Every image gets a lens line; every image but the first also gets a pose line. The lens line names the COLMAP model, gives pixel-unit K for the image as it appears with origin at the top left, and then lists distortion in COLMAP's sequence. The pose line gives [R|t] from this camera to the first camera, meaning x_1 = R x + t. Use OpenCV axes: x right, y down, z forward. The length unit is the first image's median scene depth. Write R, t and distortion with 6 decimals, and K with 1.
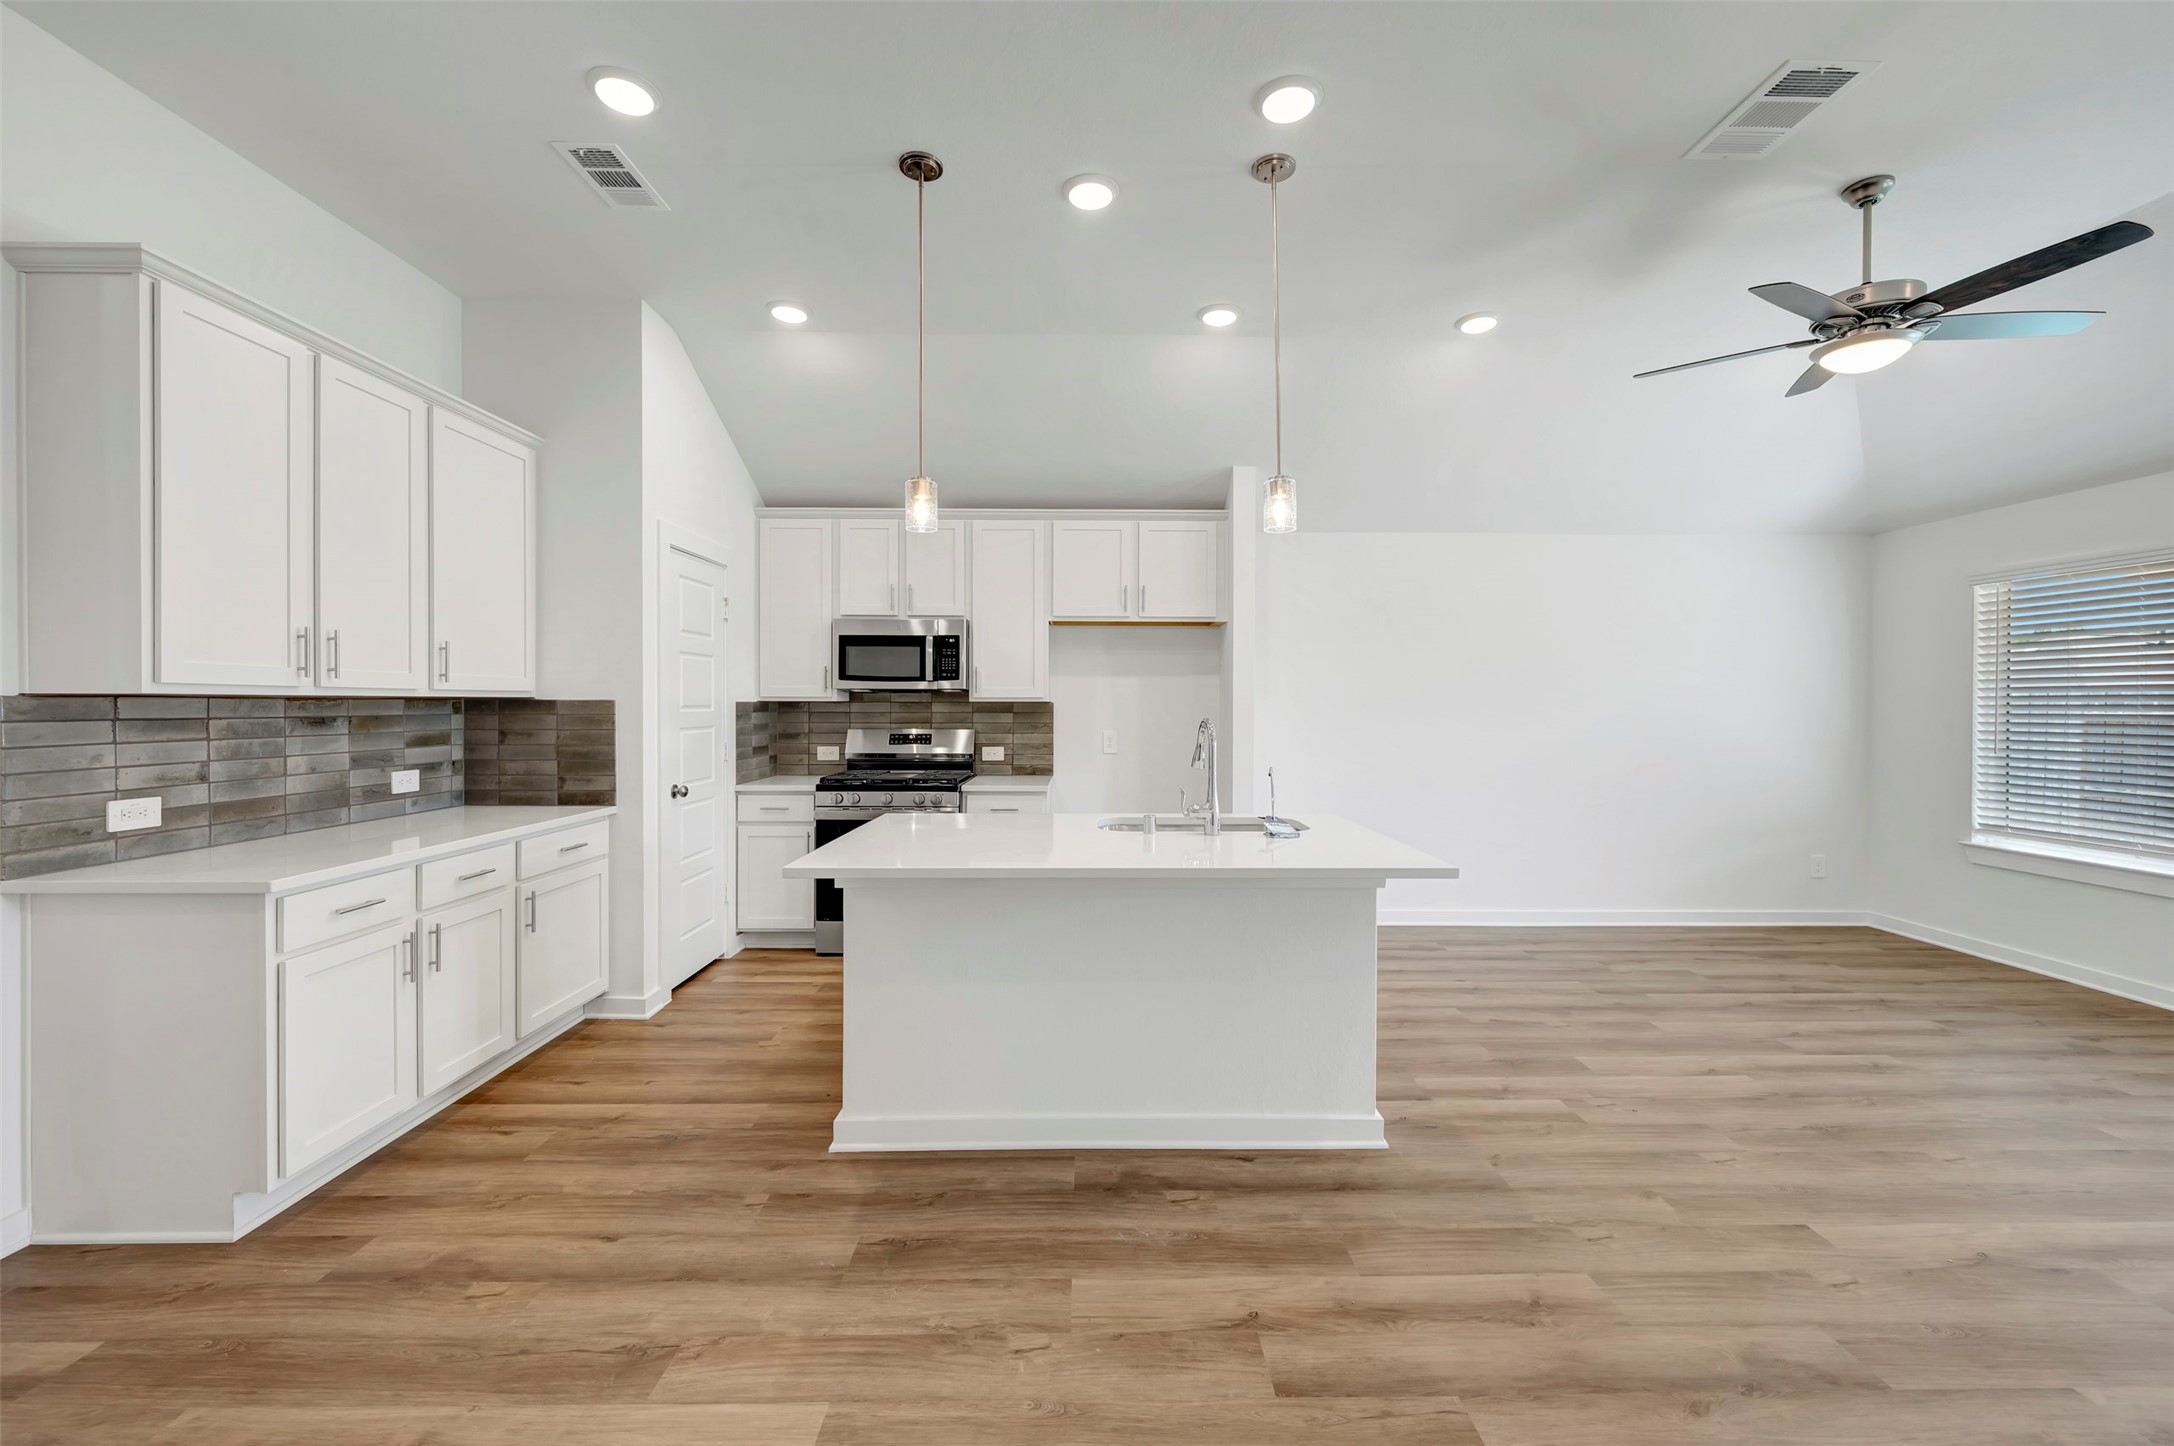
lens RADIAL K [[857.0, 0, 1100.0], [0, 857.0, 708.0], [0, 0, 1]] dist [-0.000532, -0.000344]
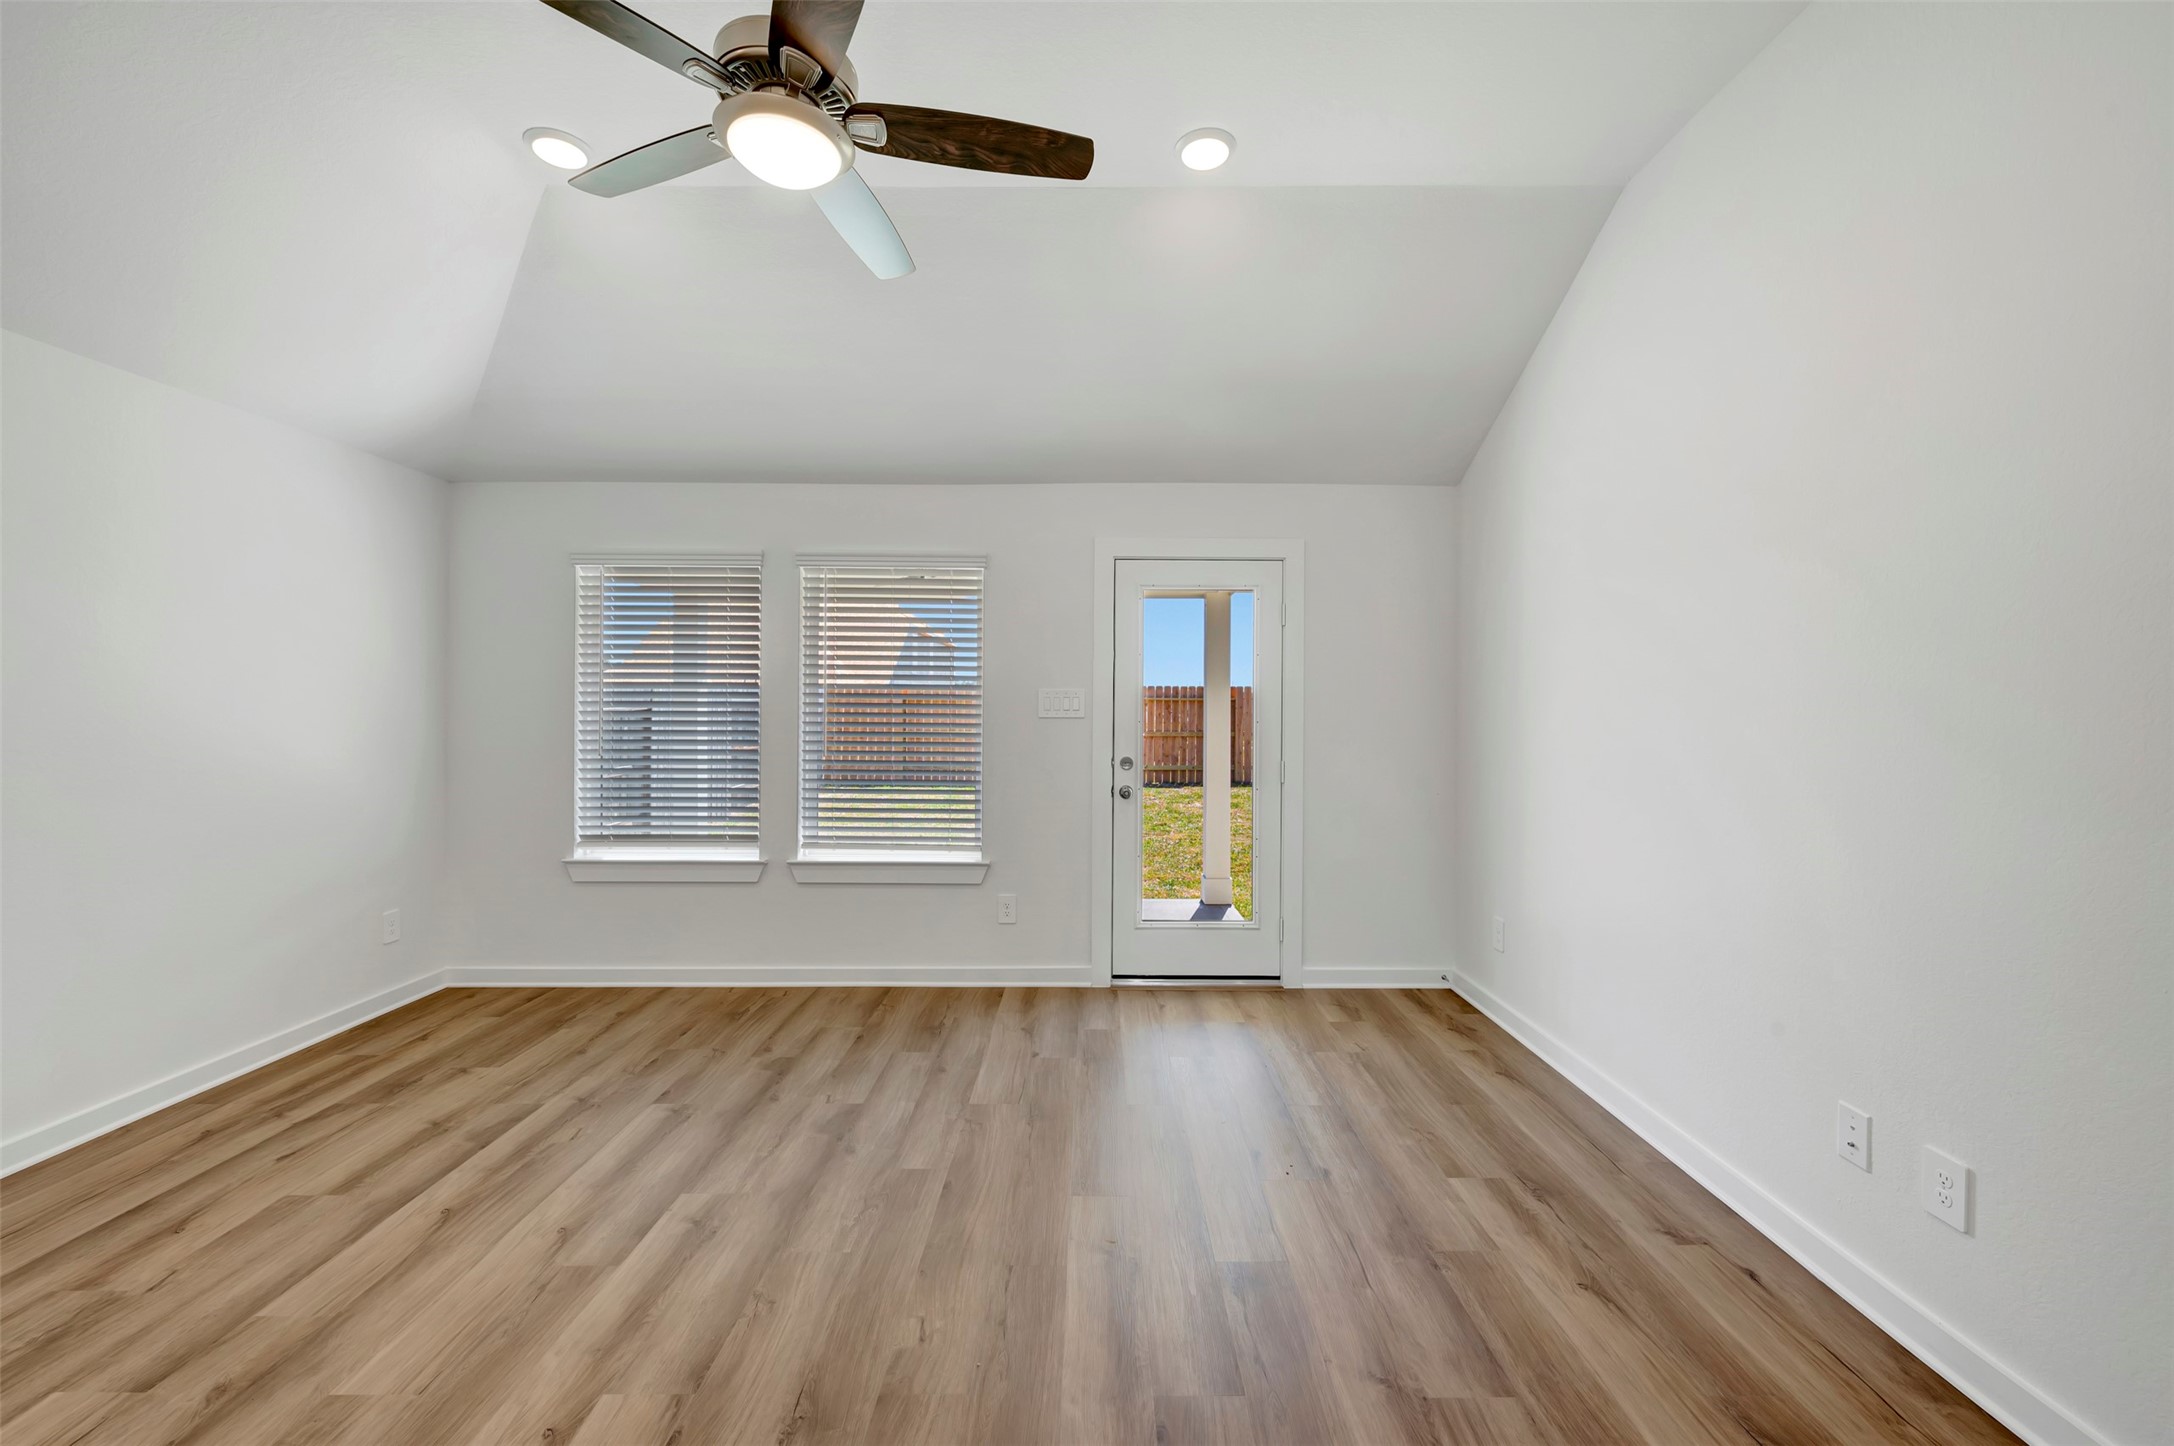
lens RADIAL K [[857.0, 0, 1095.0], [0, 857.0, 710.9], [0, 0, 1]] dist [-0.000532, -0.000344]
pose [[0.016757, -0.006256, 0.999840, 0.255350], [0.000050, 0.999980, 0.006256, 0.000655], [-0.999860, -0.000055, 0.016757, 0.761806]]
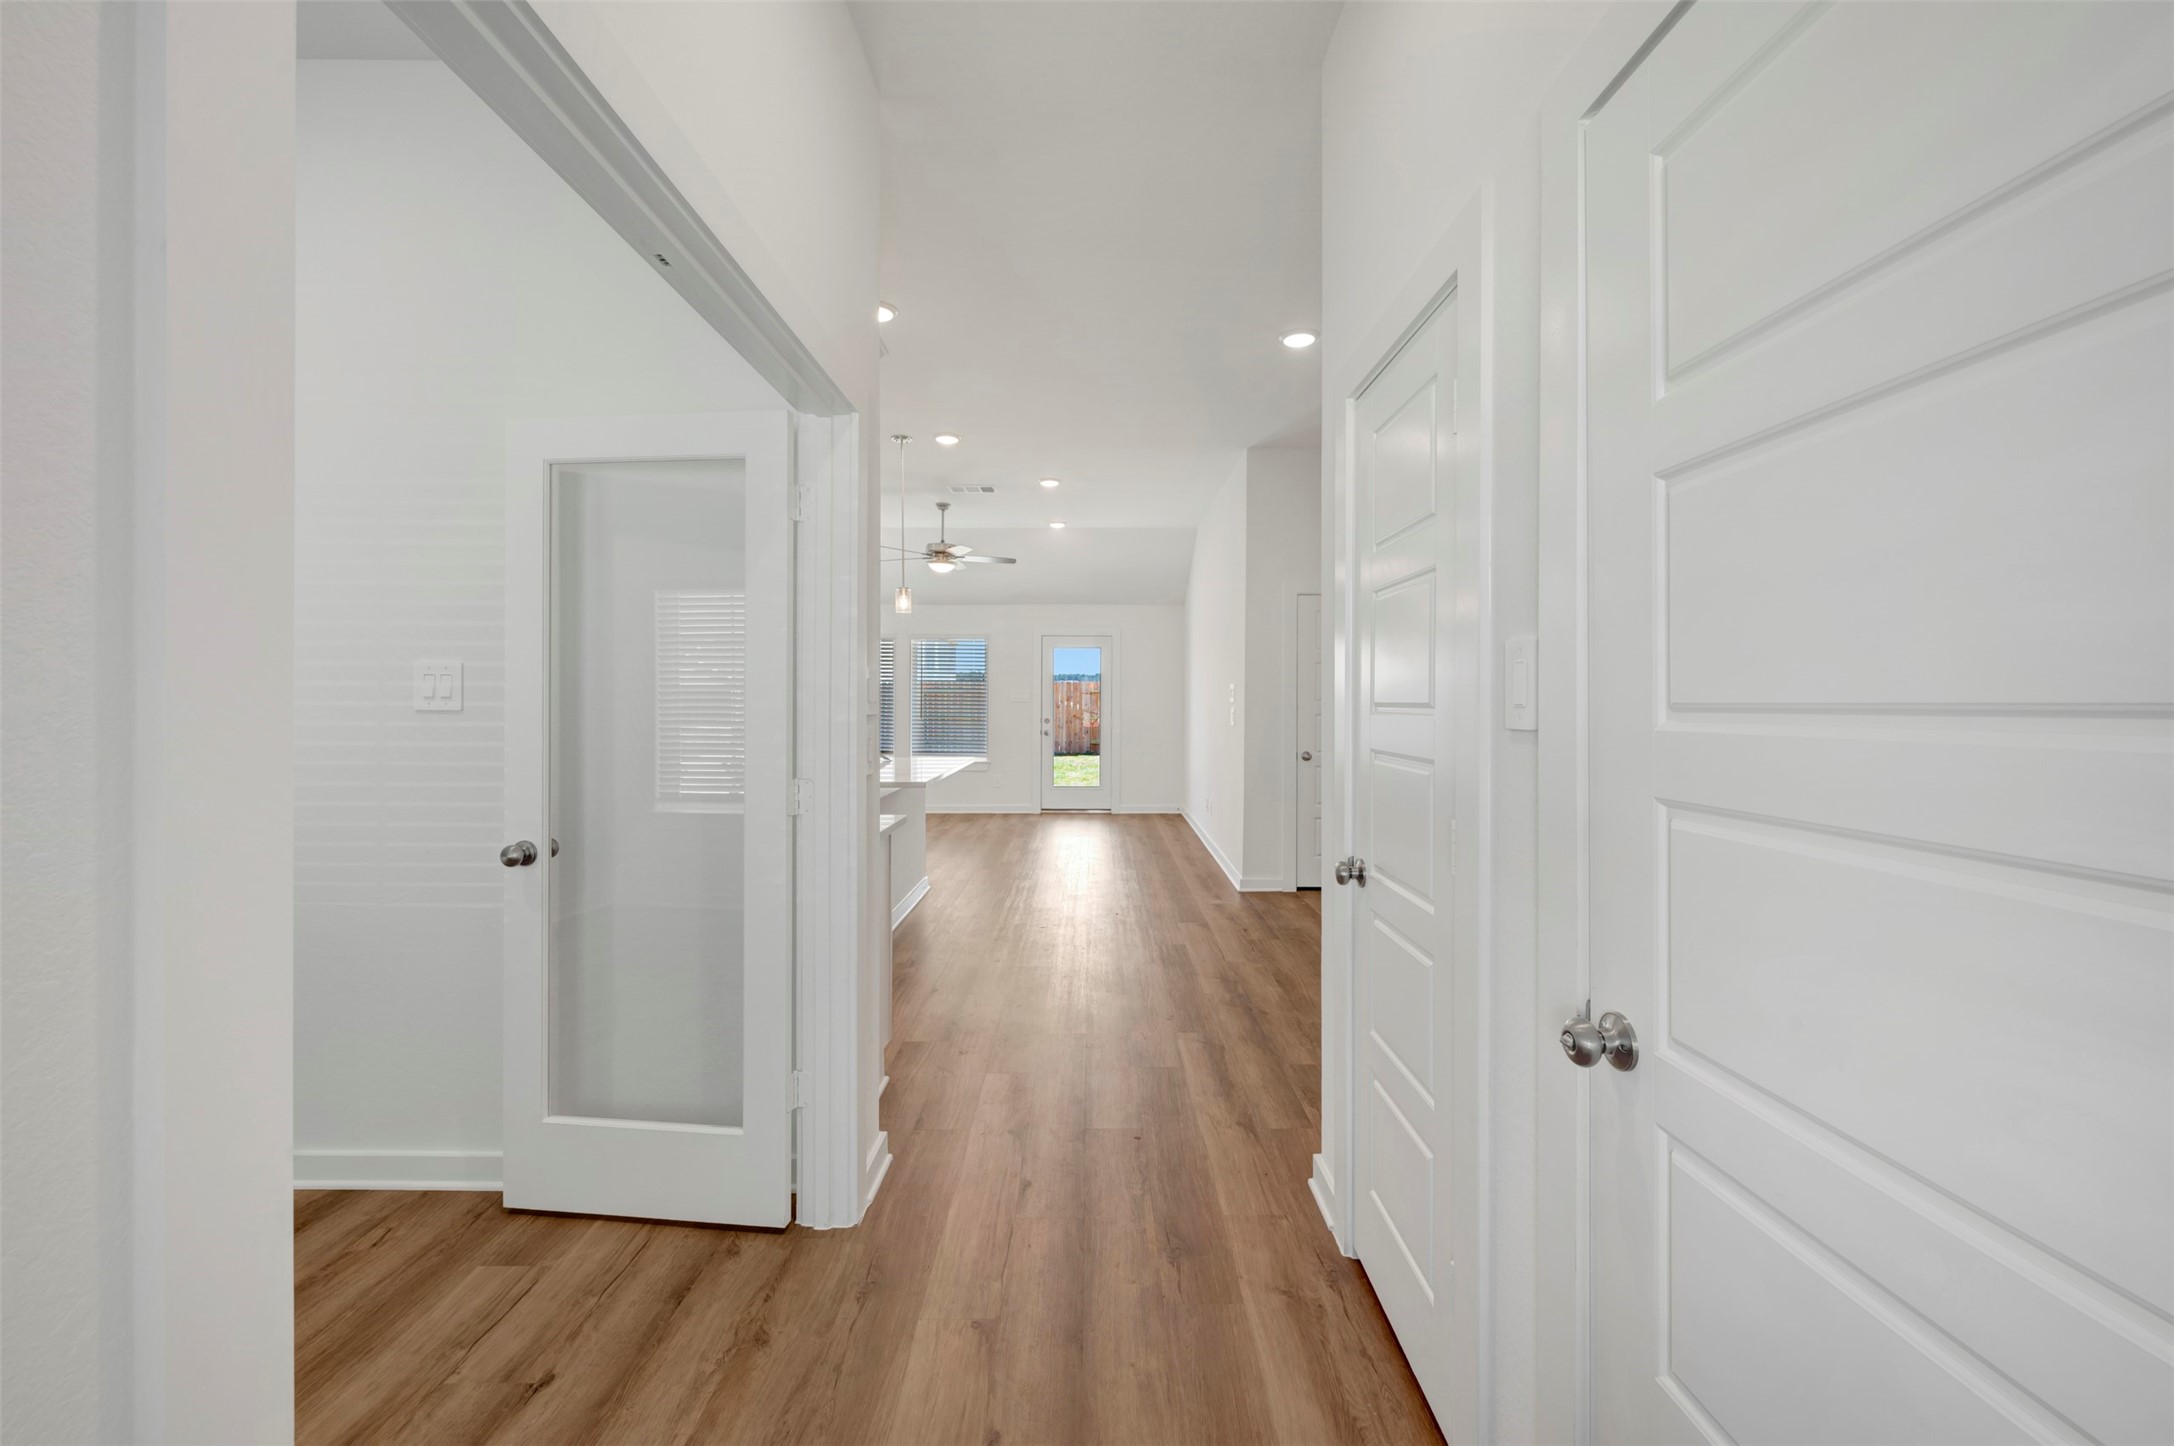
lens RADIAL K [[857.0, 0, 1091.5], [0, 857.0, 733.1], [0, 0, 1]] dist [-0.000532, -0.000344]
pose [[0.020669, -0.046782, 0.998691, -1.793391], [-0.001988, 0.998901, 0.046833, -0.016144], [-0.999784, -0.002953, 0.020553, 0.475075]]
